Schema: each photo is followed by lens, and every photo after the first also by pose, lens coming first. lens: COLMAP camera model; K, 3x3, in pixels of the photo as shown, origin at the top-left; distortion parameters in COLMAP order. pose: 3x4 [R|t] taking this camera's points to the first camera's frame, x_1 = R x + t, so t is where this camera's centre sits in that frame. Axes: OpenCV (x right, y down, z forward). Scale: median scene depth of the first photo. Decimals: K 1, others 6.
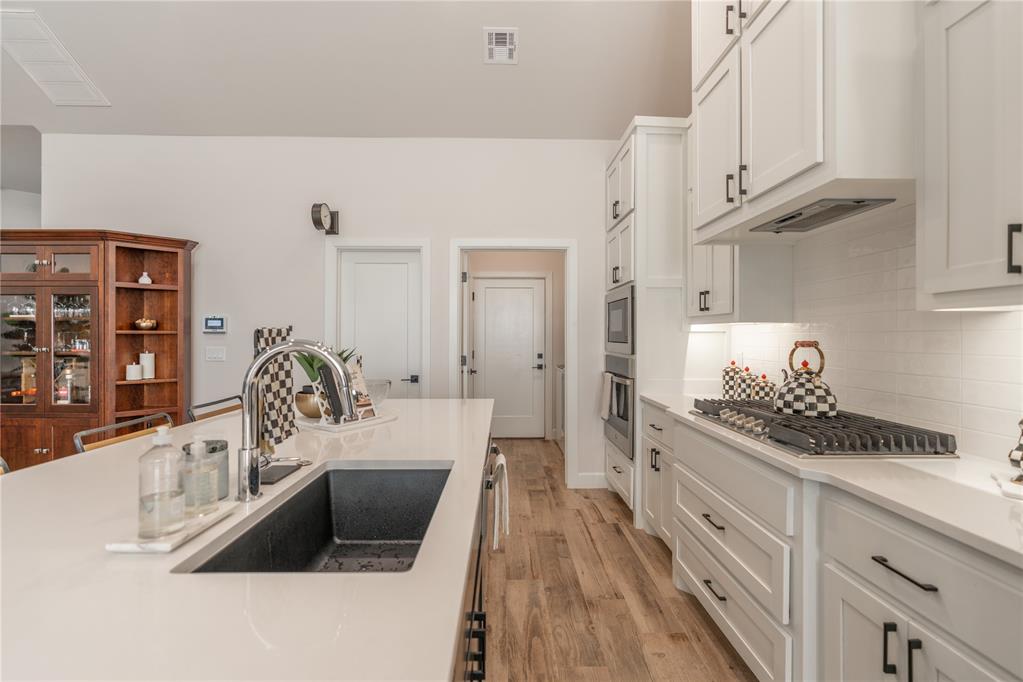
lens RADIAL K [[456.1, 0, 514.6], [0, 456.1, 339.6], [0, 0, 1]] dist [-0.004141, 0.000542]
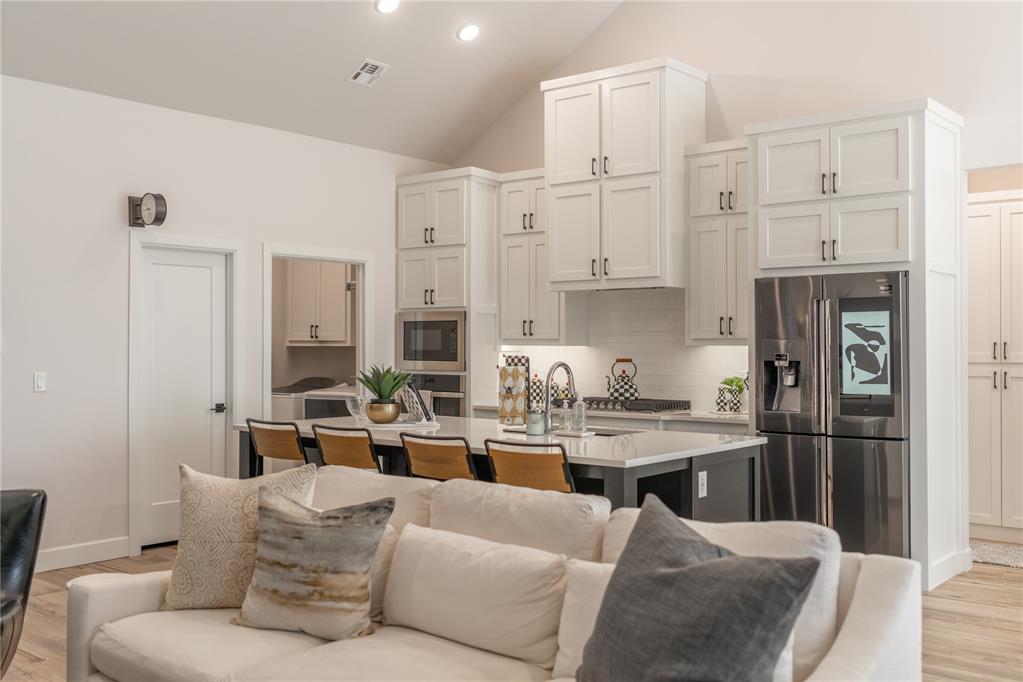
lens RADIAL K [[1006.0, 0, 507.2], [0, 1006.0, 339.9], [0, 0, 1]] dist [0.017331, -0.003004]
pose [[0.661321, 0.002849, 0.750097, -2.468587], [0.005574, 0.999947, -0.008713, -0.036541], [-0.750082, 0.009943, 0.661270, -1.181078]]
